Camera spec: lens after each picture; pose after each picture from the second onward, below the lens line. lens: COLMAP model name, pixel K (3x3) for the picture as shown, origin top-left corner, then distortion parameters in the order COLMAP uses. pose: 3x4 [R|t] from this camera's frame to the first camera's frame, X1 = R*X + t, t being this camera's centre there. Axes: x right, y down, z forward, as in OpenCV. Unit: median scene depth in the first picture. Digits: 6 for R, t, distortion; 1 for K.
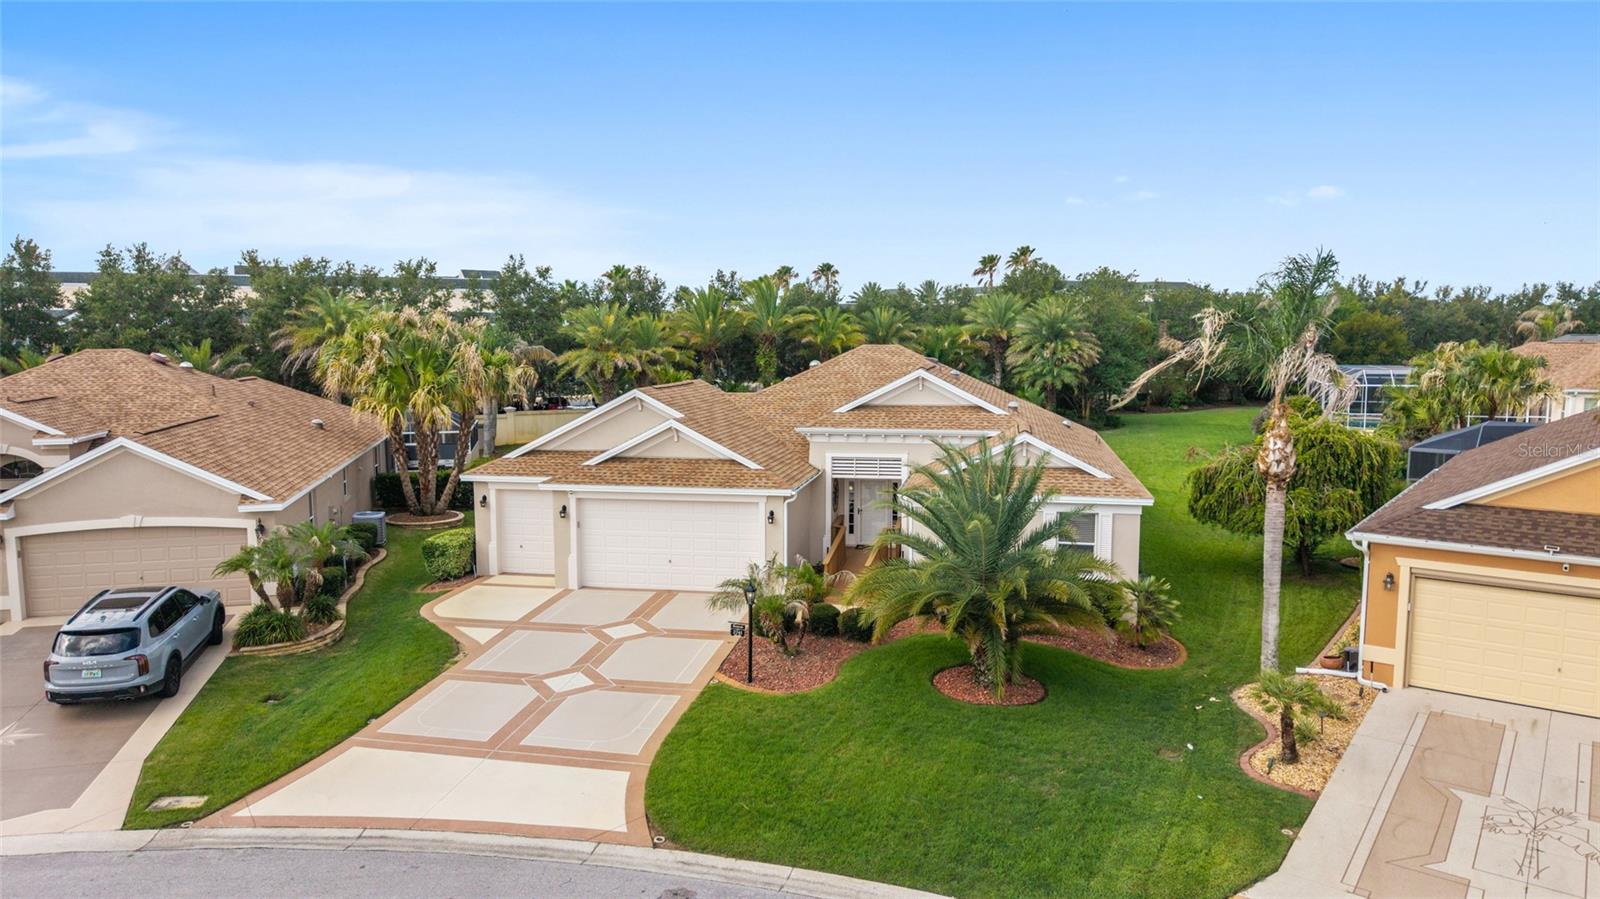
lens RADIAL K [[1086.5, 0, 796.3], [0, 1086.5, 450.9], [0, 0, 1]] dist [0.029264, -0.029608]
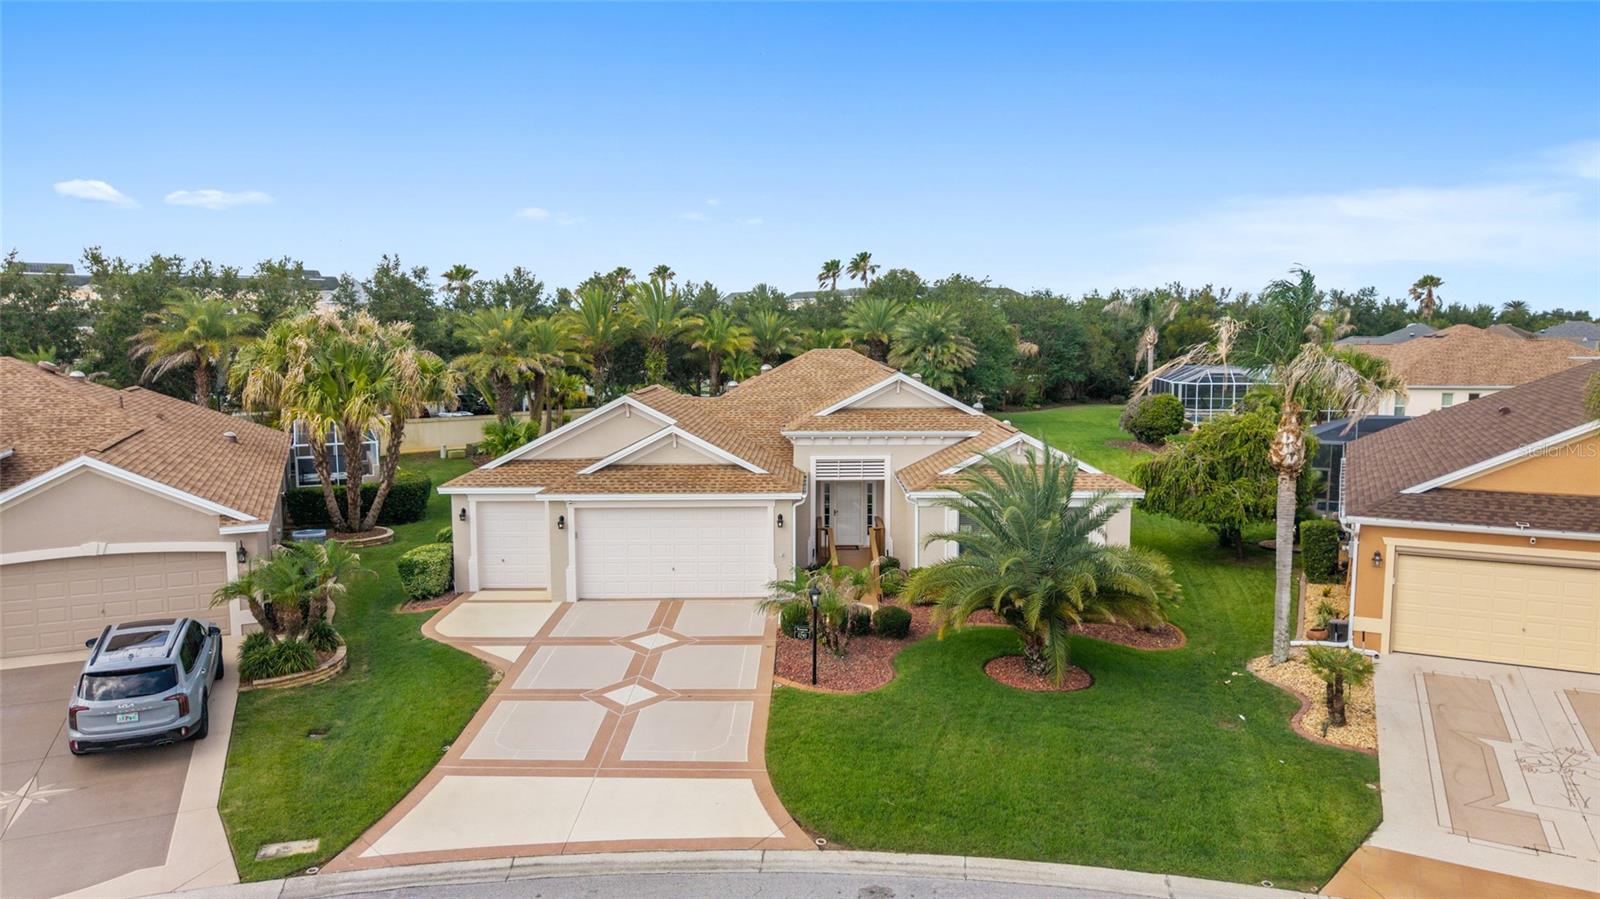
lens RADIAL K [[1086.5, 0, 799.5], [0, 1086.5, 451.0], [0, 0, 1]] dist [0.029264, -0.029608]
pose [[0.982500, -0.021430, 0.185027, -0.208603], [0.021813, 0.999762, -0.000033, -0.003694], [-0.184982, 0.004069, 0.982734, 0.006673]]
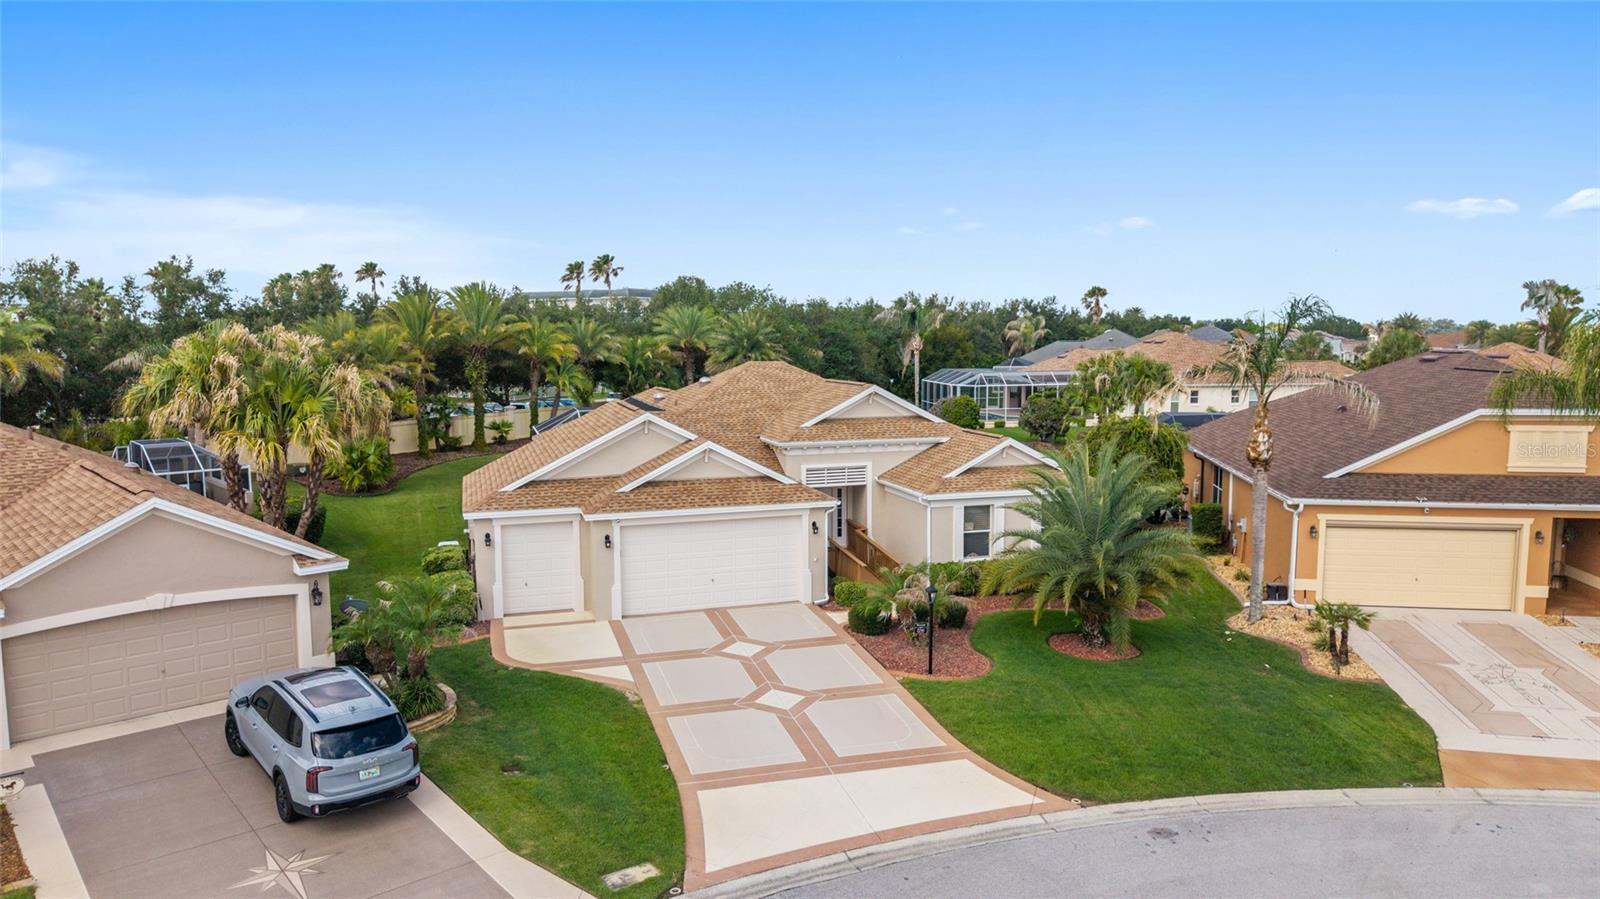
lens RADIAL K [[1086.5, 0, 805.7], [0, 1086.5, 452.1], [0, 0, 1]] dist [0.029264, -0.029608]
pose [[0.875977, -0.054075, 0.479312, -0.591454], [0.054008, 0.998443, 0.013940, -0.031643], [-0.479320, 0.013675, 0.877534, 0.069867]]
